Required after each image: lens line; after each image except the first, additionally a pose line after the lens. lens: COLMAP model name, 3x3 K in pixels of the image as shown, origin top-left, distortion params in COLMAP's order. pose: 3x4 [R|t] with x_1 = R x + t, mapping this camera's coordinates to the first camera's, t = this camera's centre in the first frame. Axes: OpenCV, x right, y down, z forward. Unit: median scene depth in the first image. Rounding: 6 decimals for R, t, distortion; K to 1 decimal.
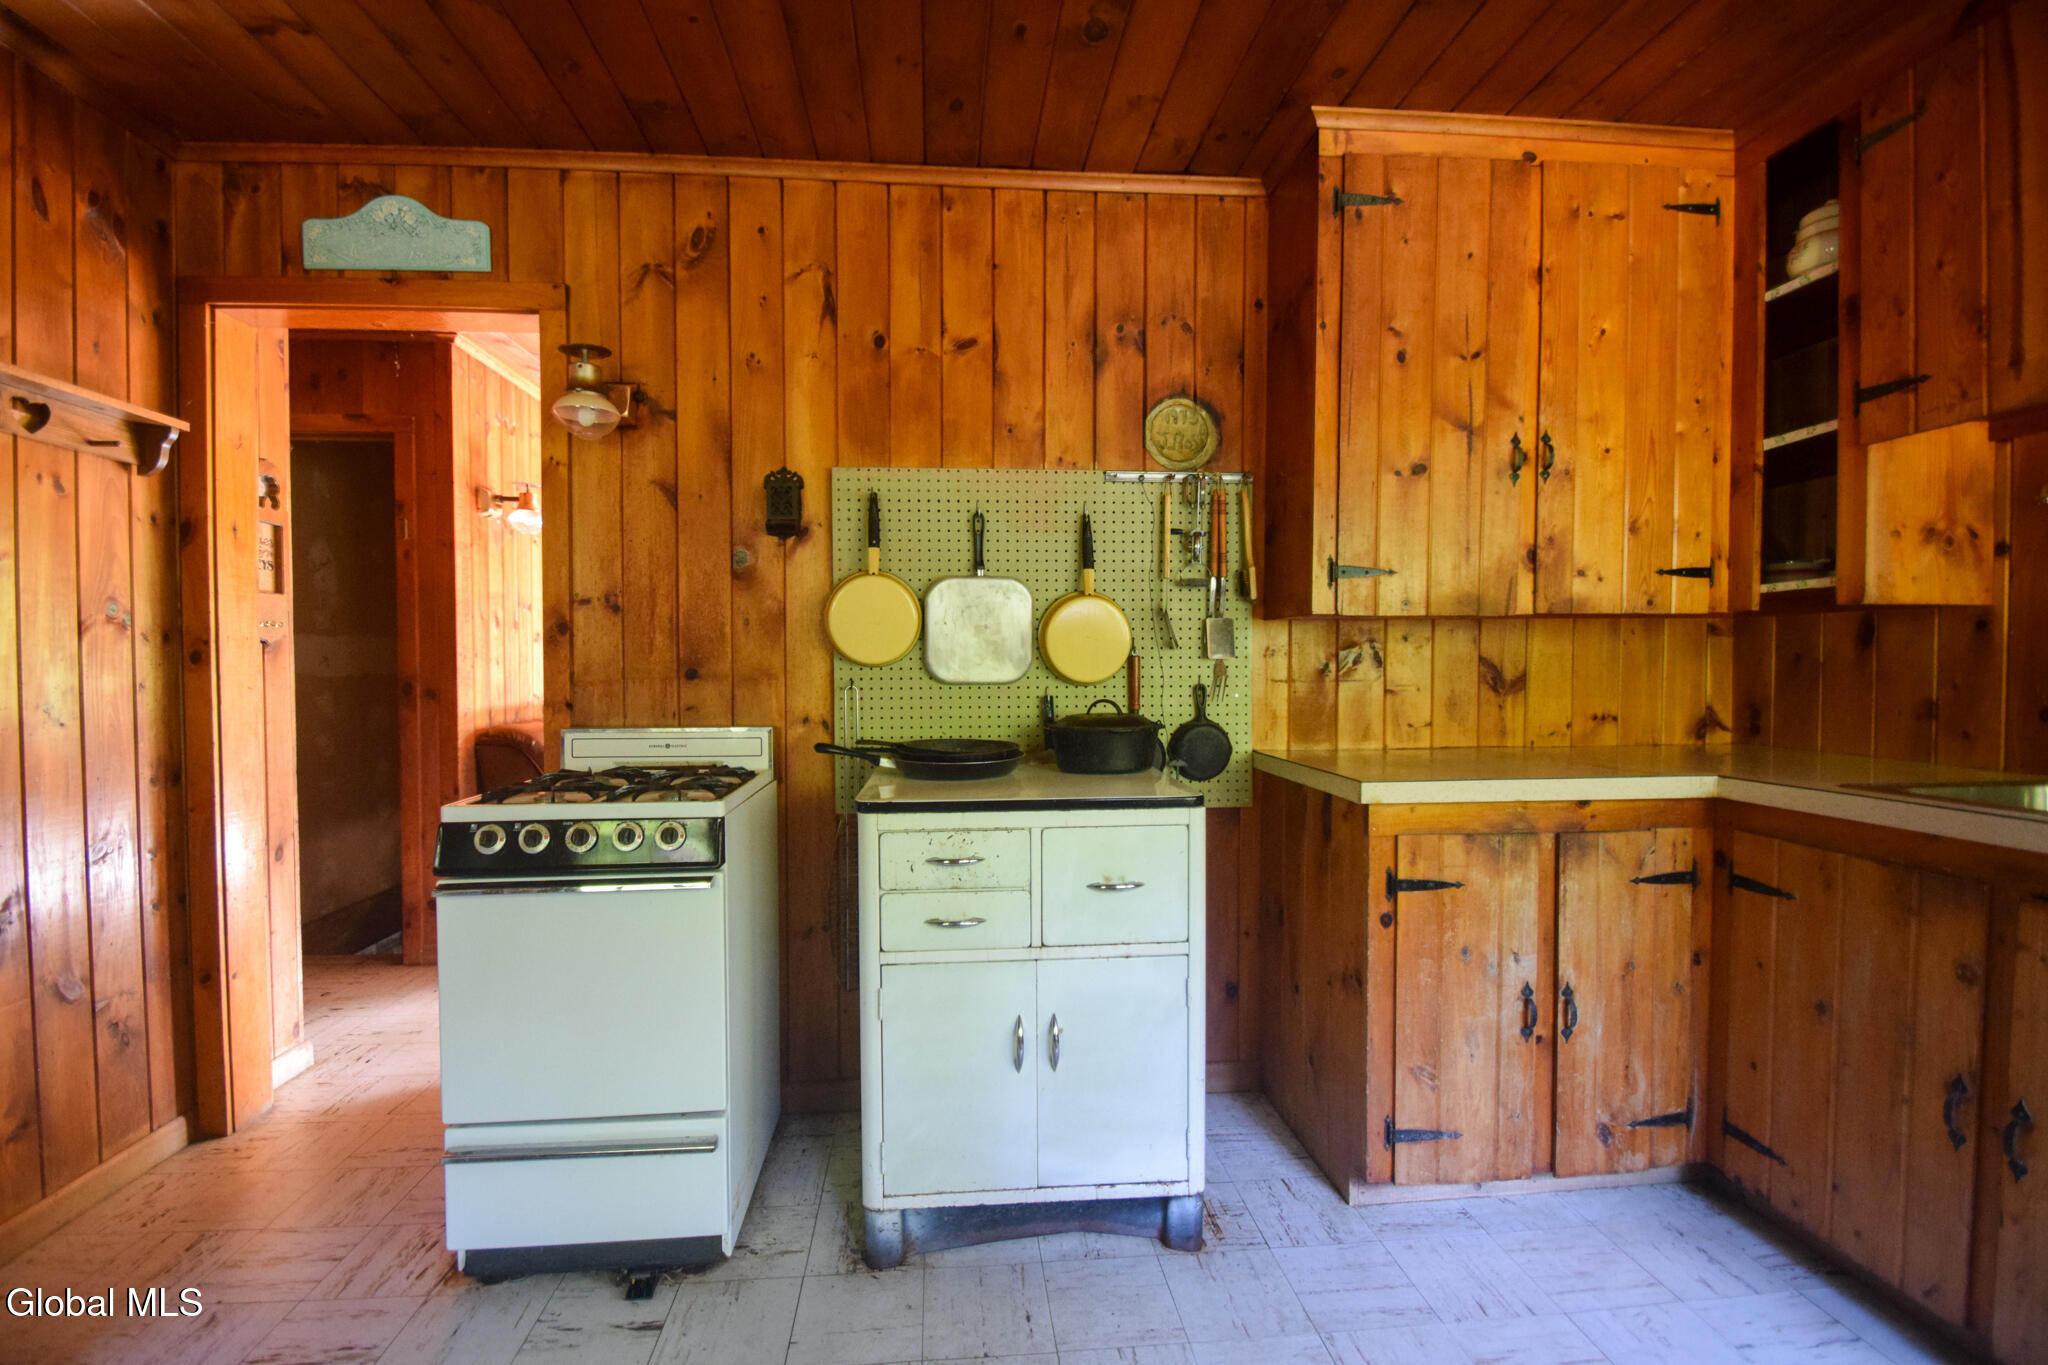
lens RADIAL K [[890.0, 0, 1006.6], [0, 890.0, 689.4], [0, 0, 1]] dist [0.006048, -0.012580]
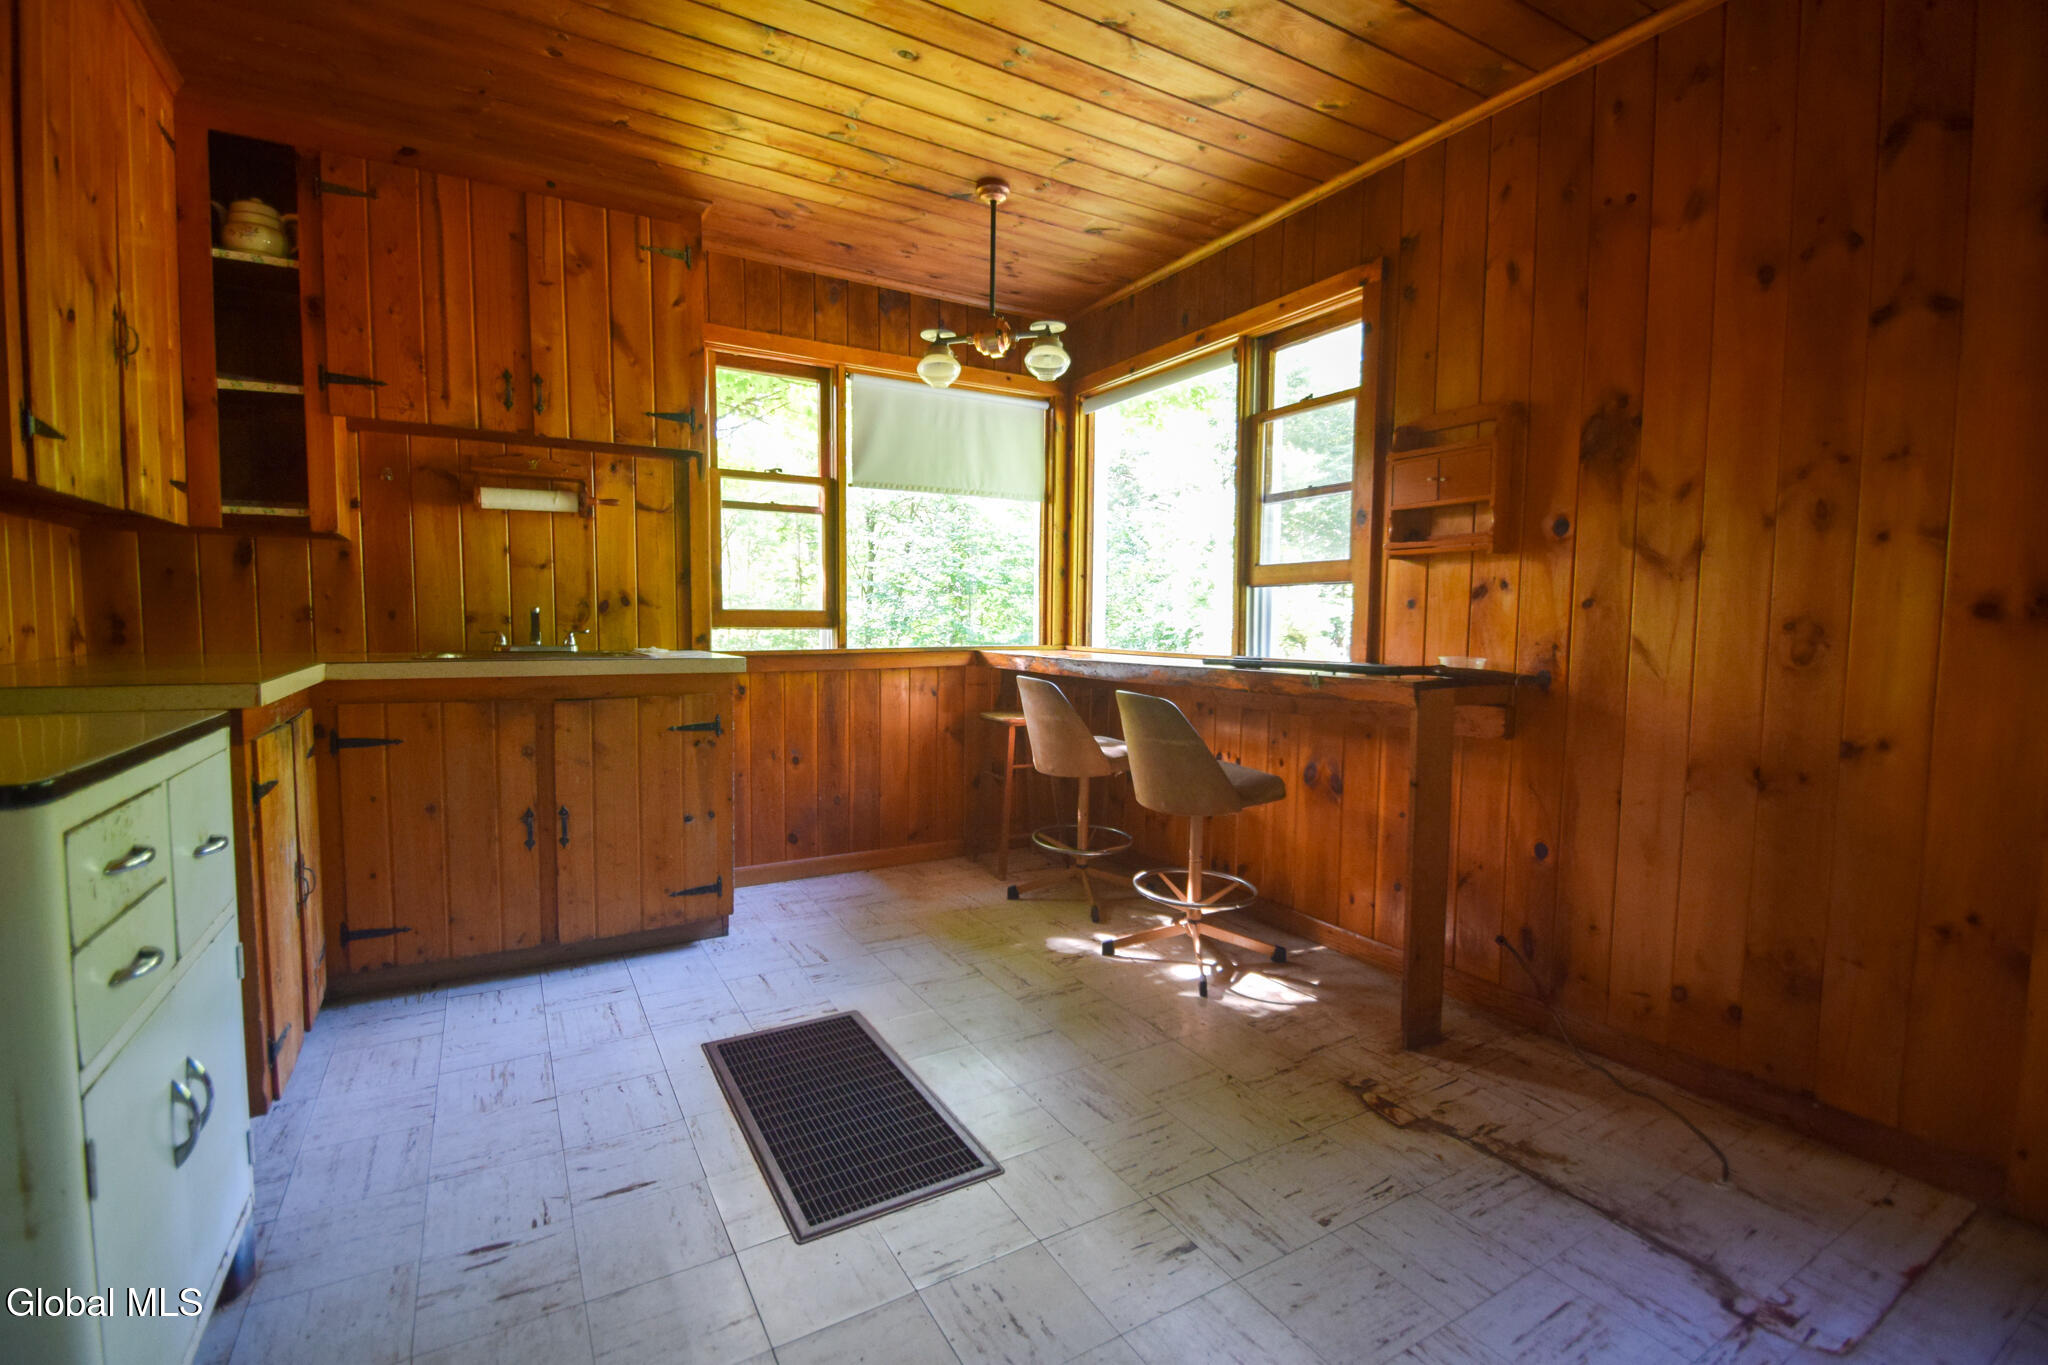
lens RADIAL K [[890.0, 0, 1006.6], [0, 890.0, 689.4], [0, 0, 1]] dist [0.006048, -0.012580]
pose [[-0.428027, -0.068482, 0.901167, -0.635218], [0.017962, 0.996283, 0.084241, 0.040271], [-0.903587, 0.052244, -0.425207, 0.580255]]
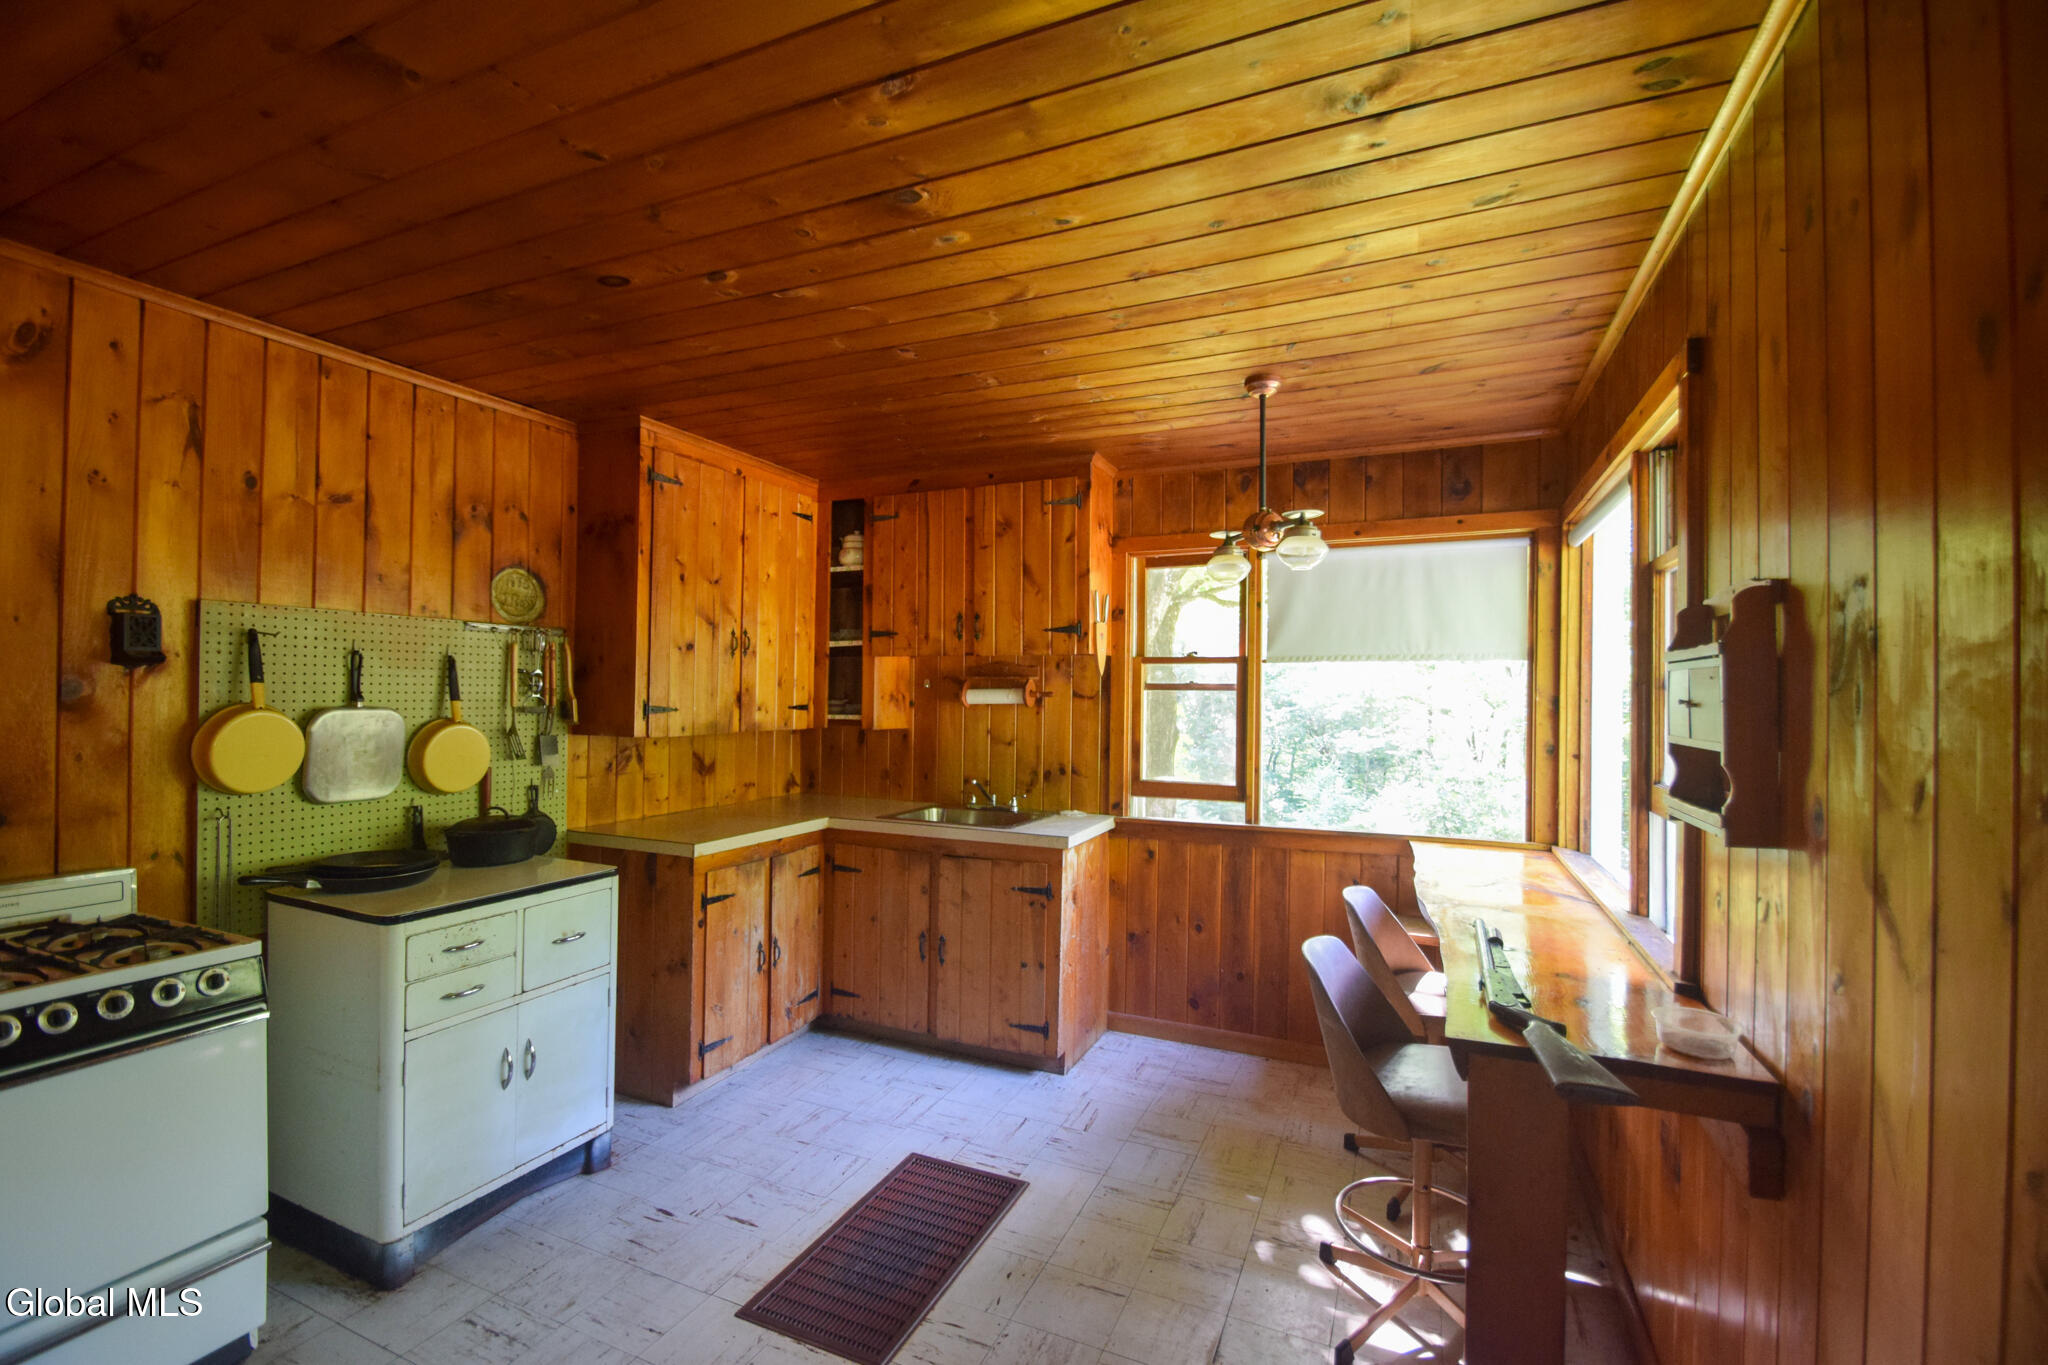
lens RADIAL K [[890.0, 0, 1006.6], [0, 890.0, 689.4], [0, 0, 1]] dist [0.006048, -0.012580]
pose [[0.487984, 0.013580, 0.872747, -0.676199], [0.010276, 0.999720, -0.021301, -0.127607], [-0.872792, 0.019363, 0.487708, -0.305040]]
